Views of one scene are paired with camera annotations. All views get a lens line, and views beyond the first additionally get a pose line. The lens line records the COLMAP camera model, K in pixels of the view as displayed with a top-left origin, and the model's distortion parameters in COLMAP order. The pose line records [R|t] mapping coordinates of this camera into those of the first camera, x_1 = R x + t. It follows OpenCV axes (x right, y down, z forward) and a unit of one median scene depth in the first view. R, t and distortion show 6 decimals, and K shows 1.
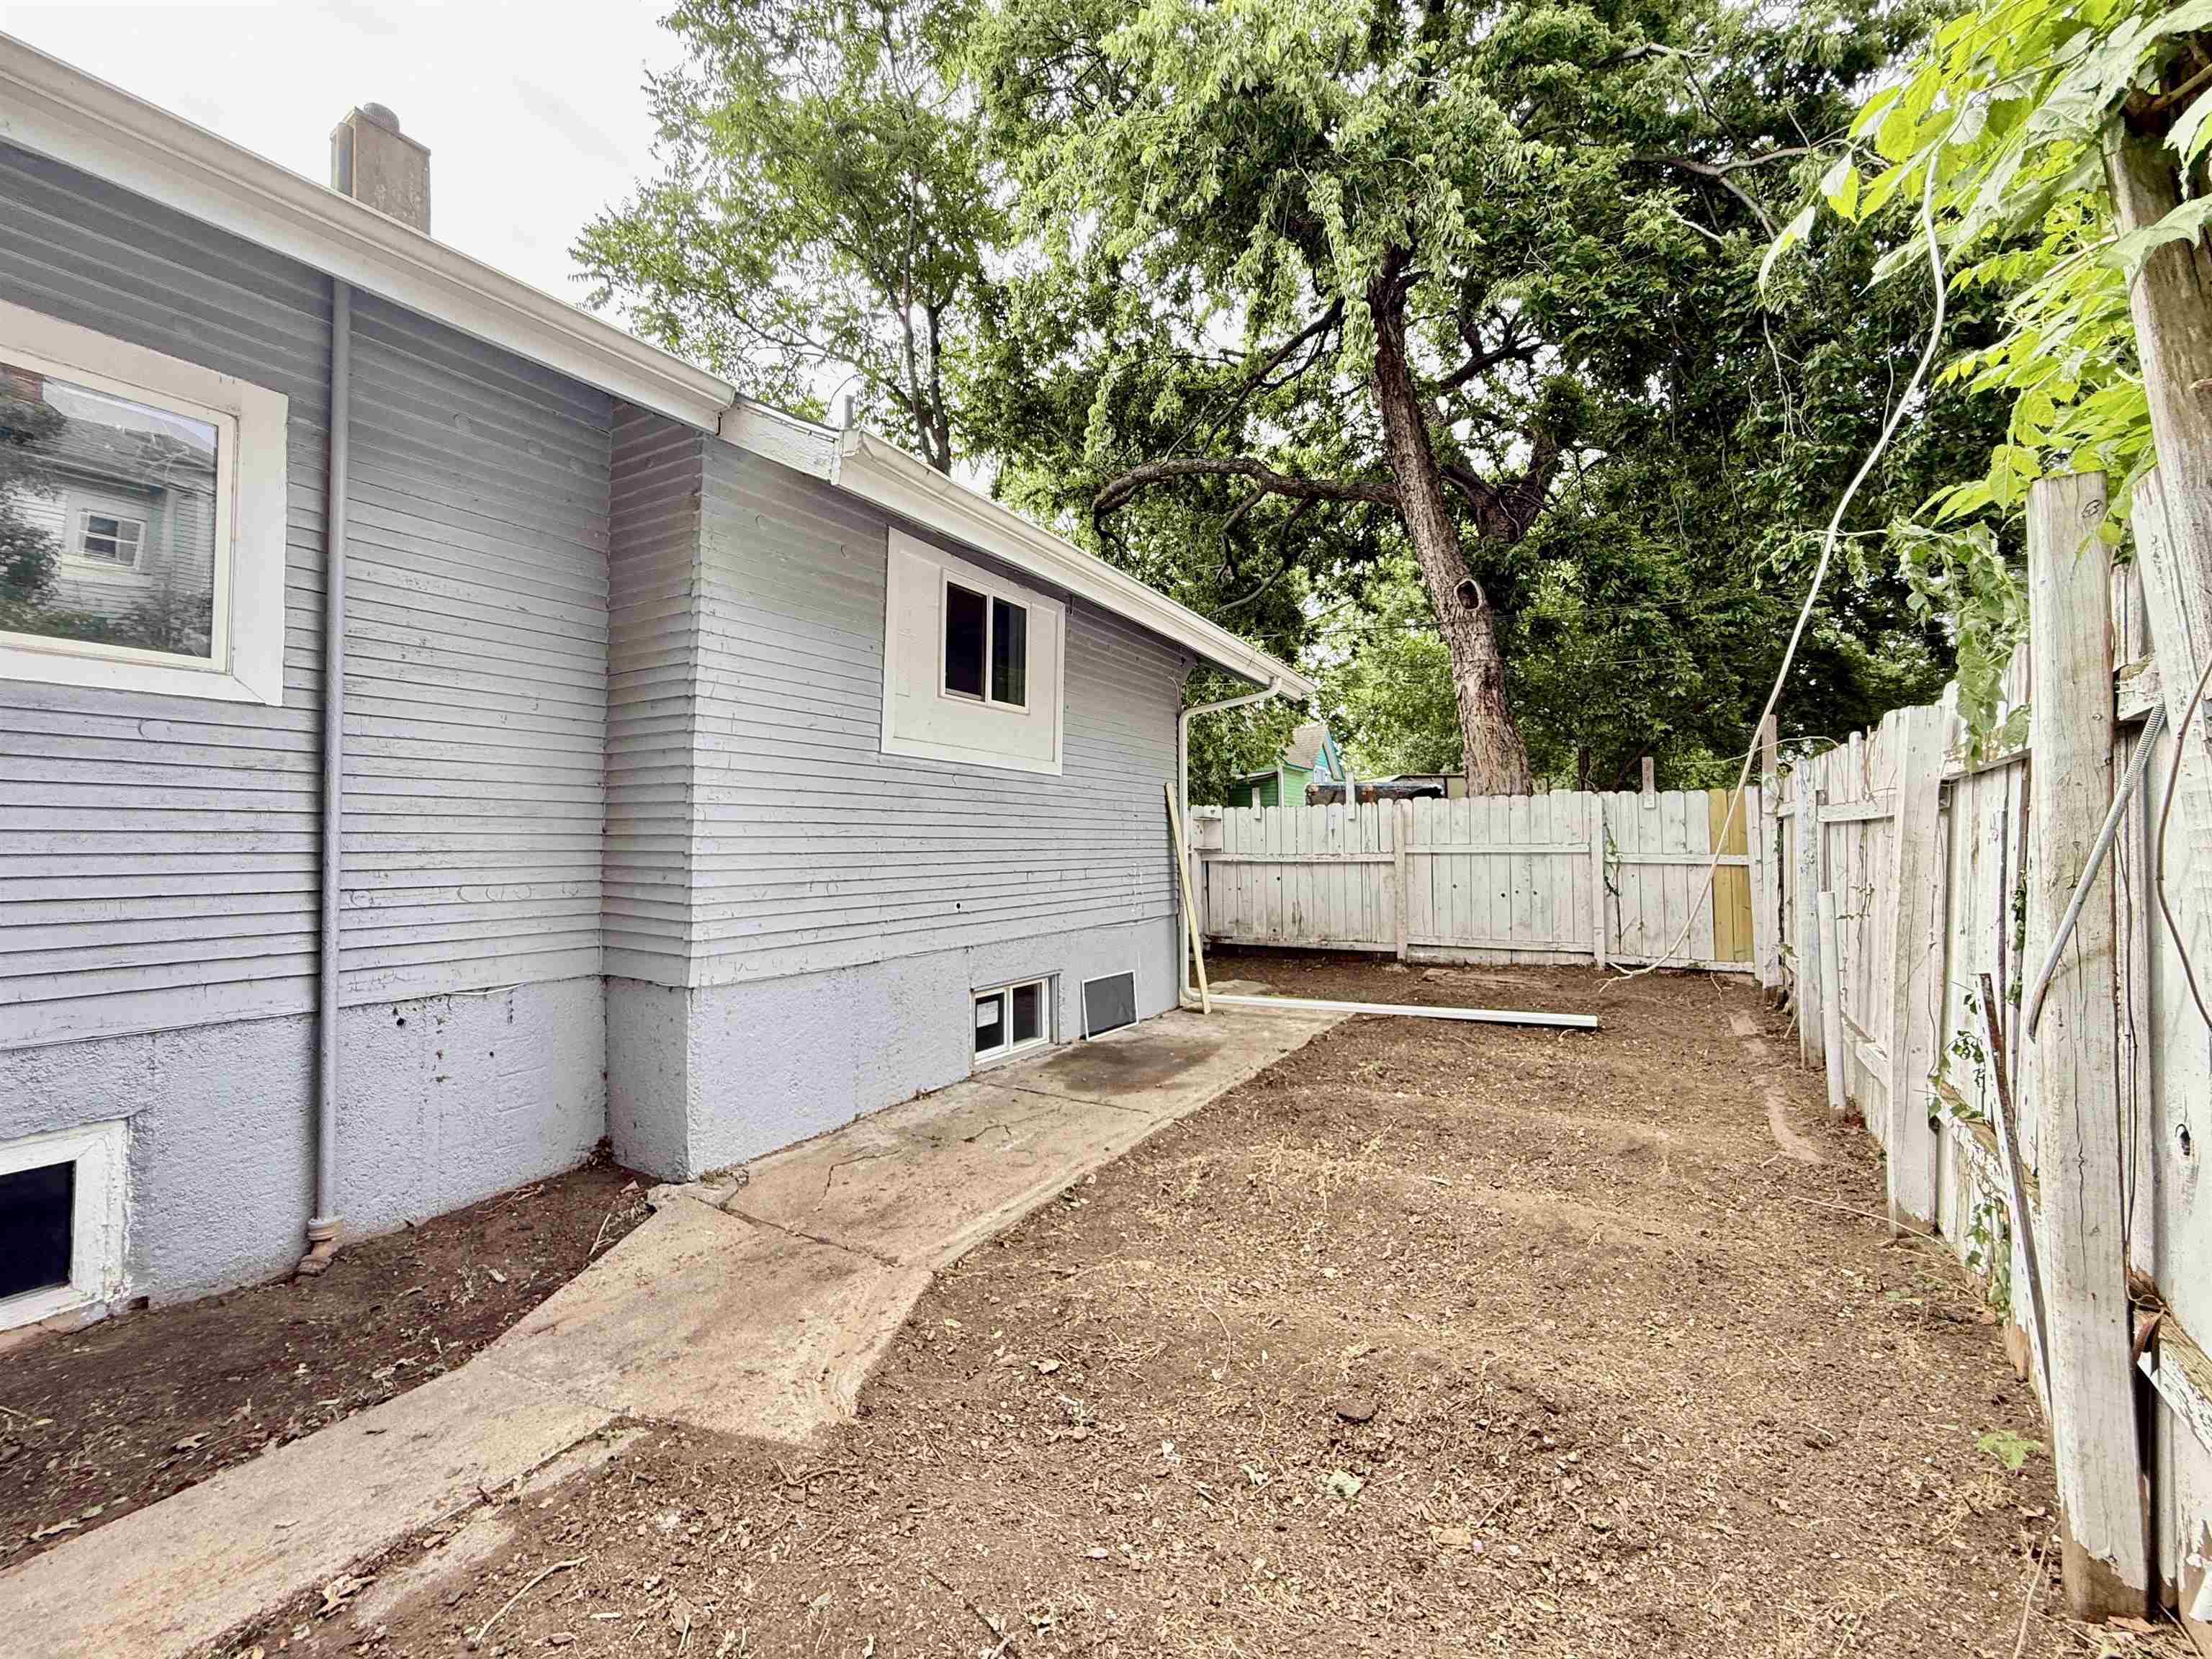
lens RADIAL K [[884.2, 0, 1097.7], [0, 884.2, 831.8], [0, 0, 1]] dist [0.000787, 0.000280]
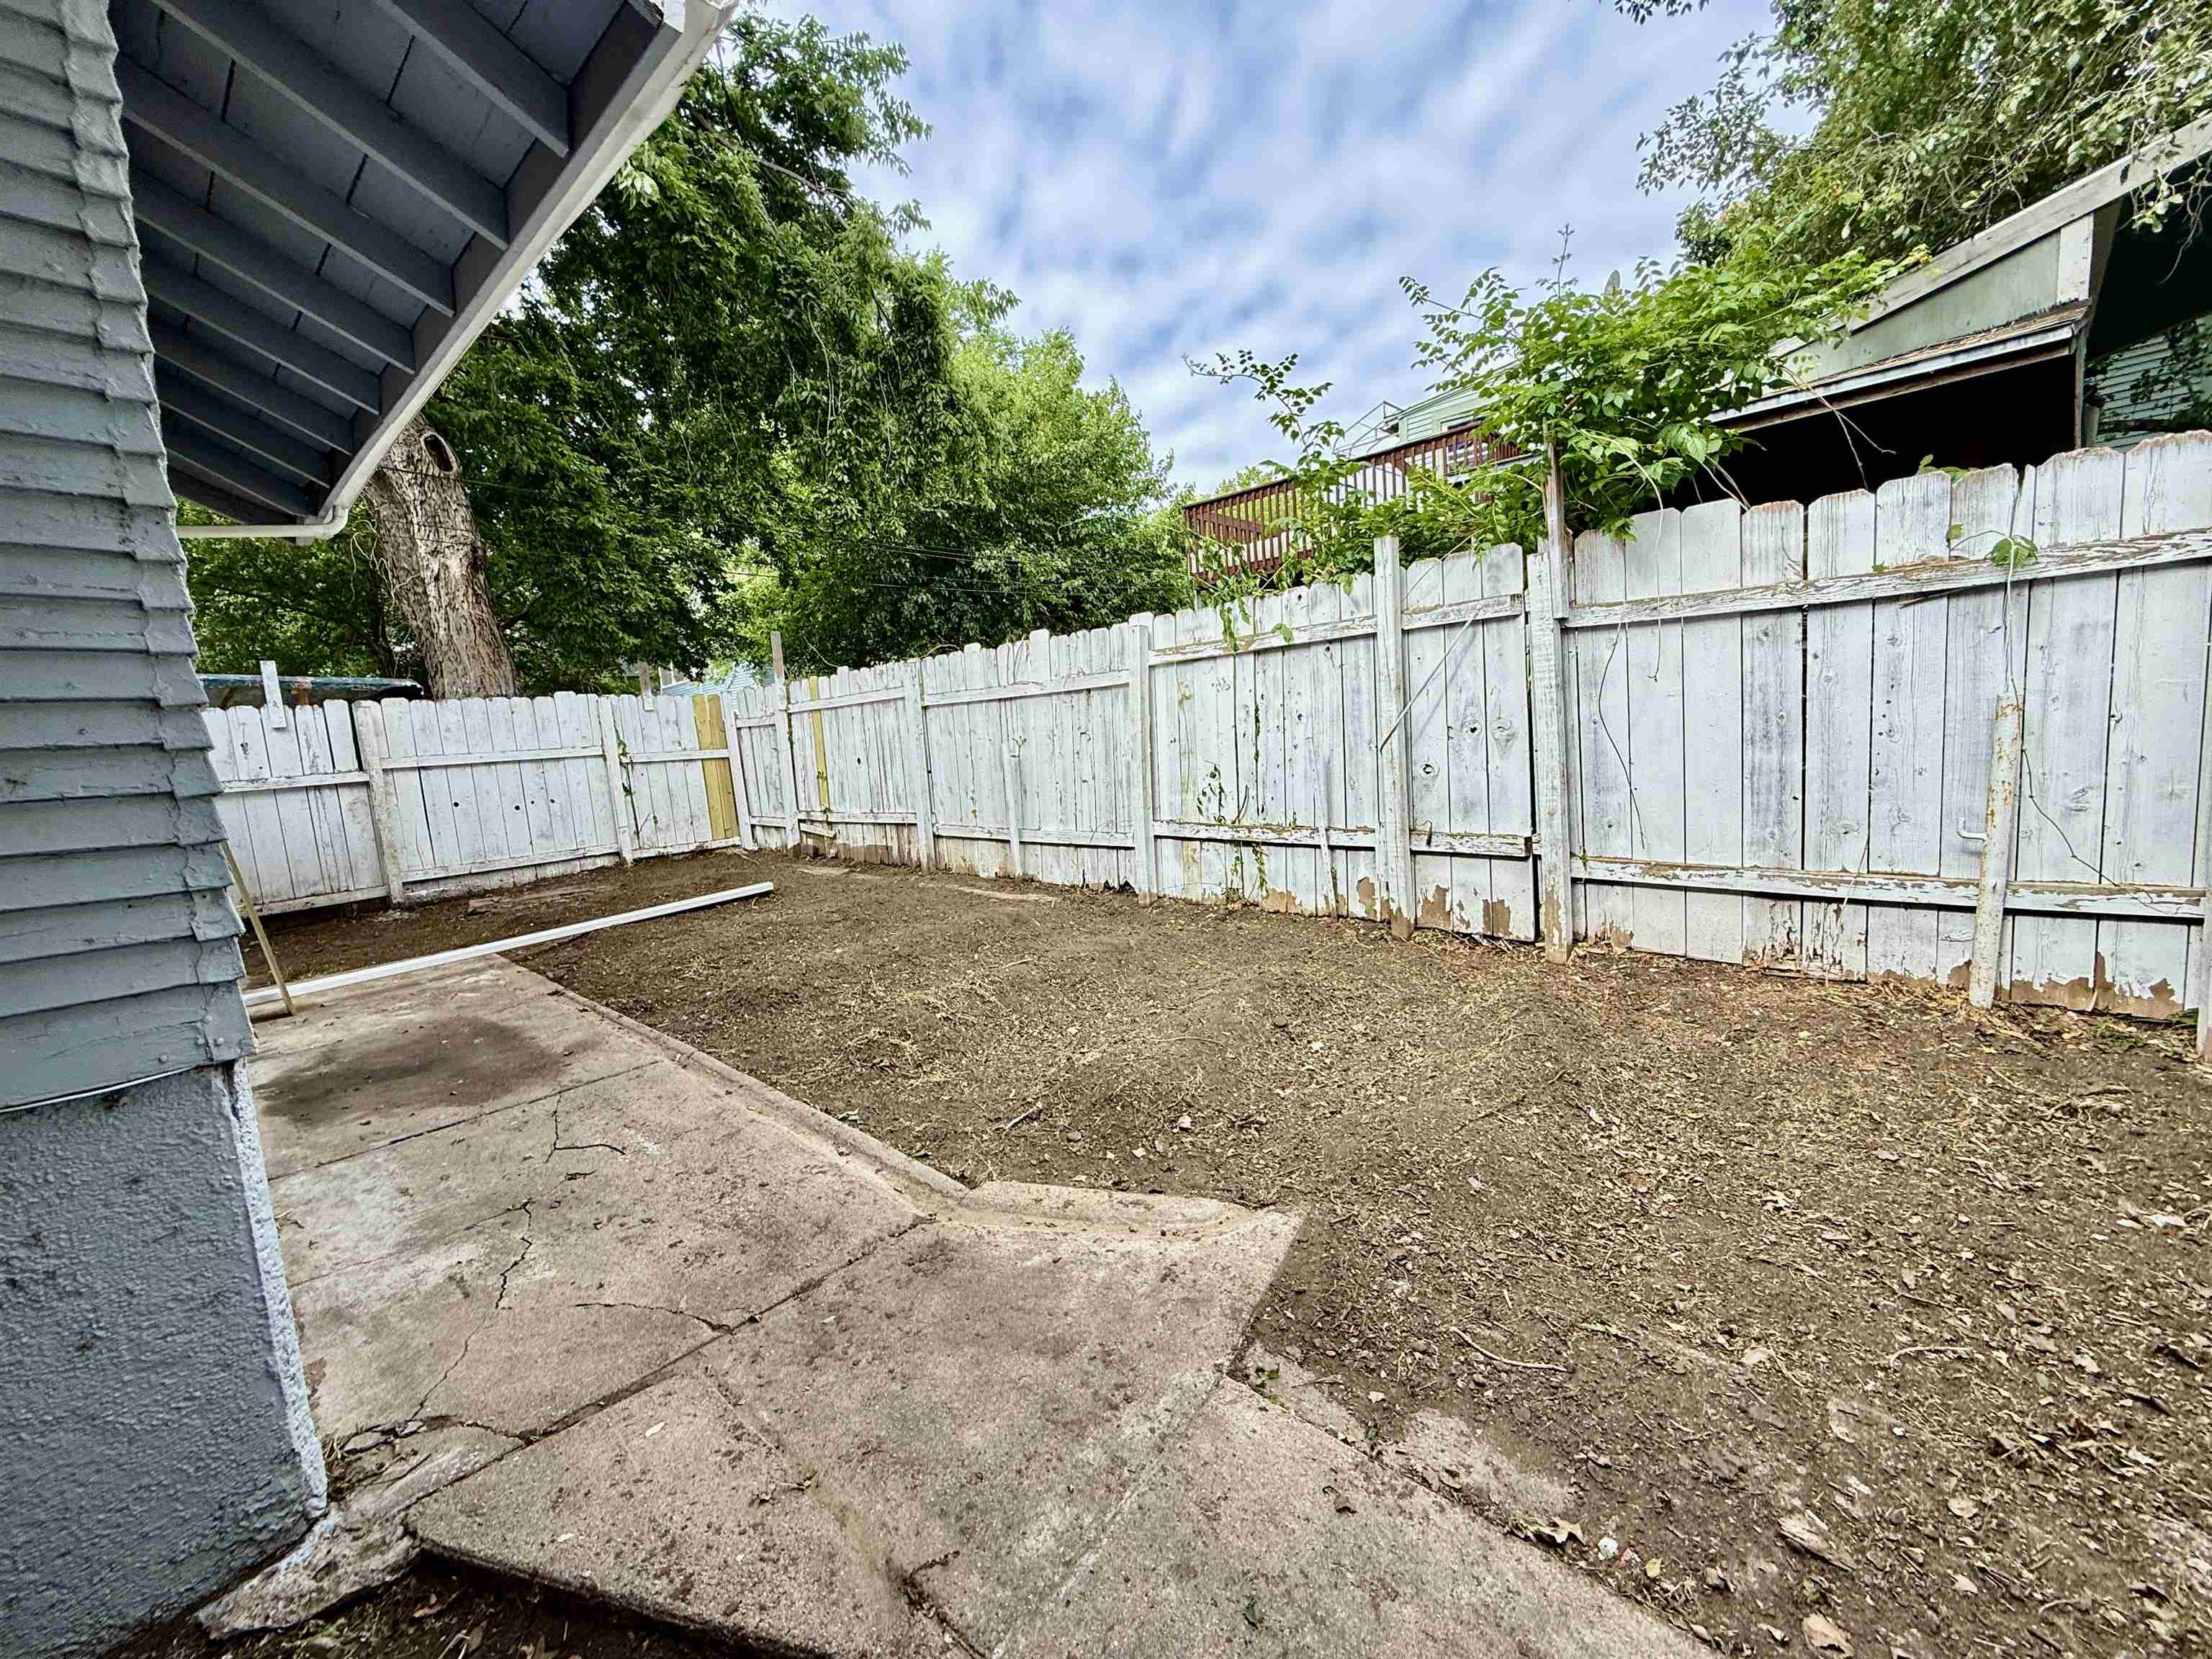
lens RADIAL K [[884.2, 0, 1097.7], [0, 884.2, 831.8], [0, 0, 1]] dist [0.000787, 0.000280]
pose [[0.195062, -0.122706, 0.973085, -0.639318], [0.052086, 0.992039, 0.114655, 0.046984], [-0.979407, 0.028319, 0.199900, 0.478492]]
